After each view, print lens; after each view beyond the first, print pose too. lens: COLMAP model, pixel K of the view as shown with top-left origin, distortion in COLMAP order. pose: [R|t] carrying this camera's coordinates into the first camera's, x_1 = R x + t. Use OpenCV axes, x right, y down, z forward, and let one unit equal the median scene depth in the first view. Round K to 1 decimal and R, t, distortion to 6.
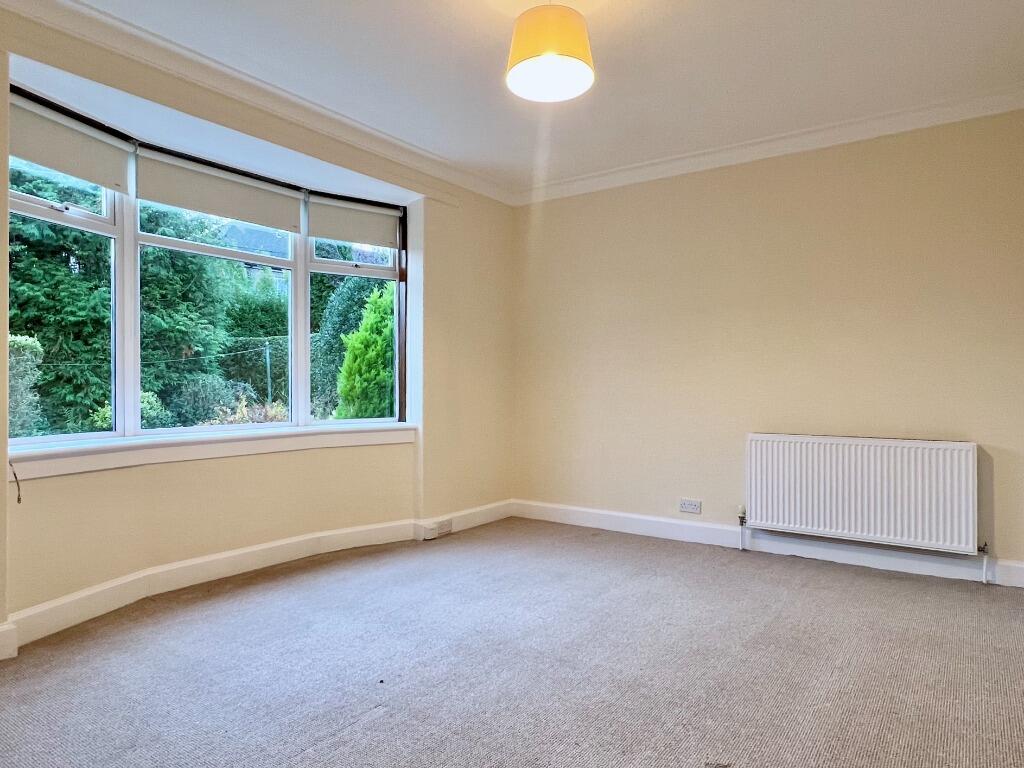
lens RADIAL K [[625.3, 0, 512.0], [0, 625.3, 384.0], [0, 0, 1]] dist [-0.001987, 0.000187]
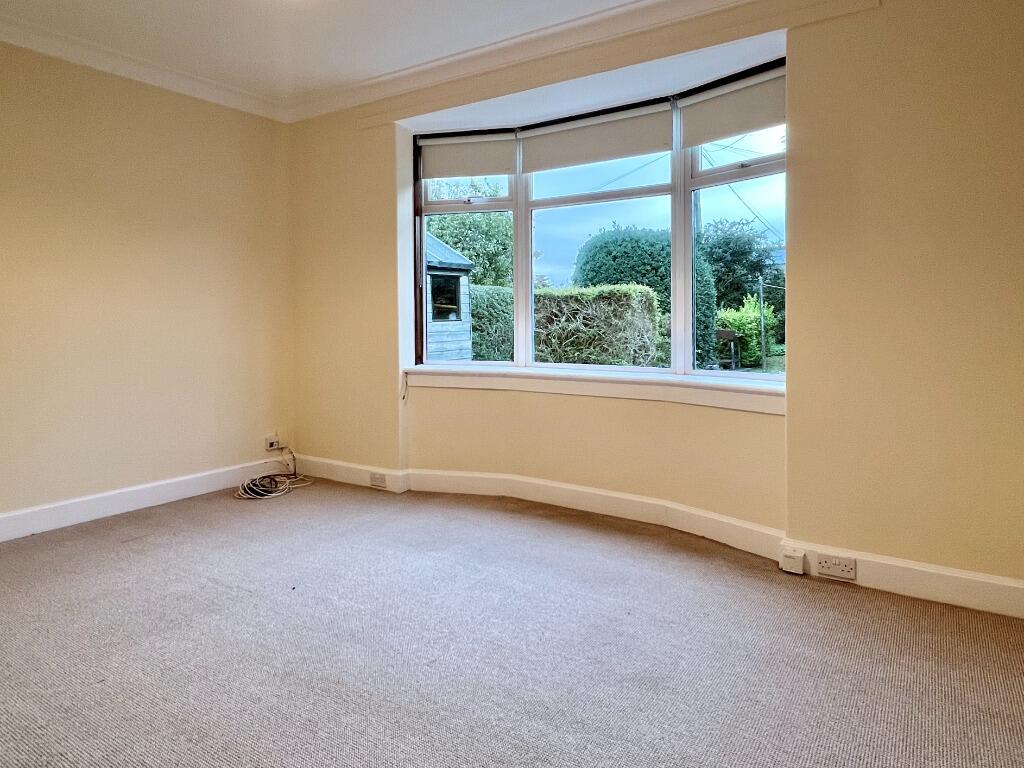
lens RADIAL K [[648.5, 0, 511.9], [0, 648.5, 333.7], [0, 0, 1]] dist [-0.002458, -0.000449]
pose [[0.034370, 0.010292, -0.999356, 0.595160], [-0.000814, 0.999947, 0.010270, 0.003355], [0.999409, 0.000461, 0.034377, 0.821335]]
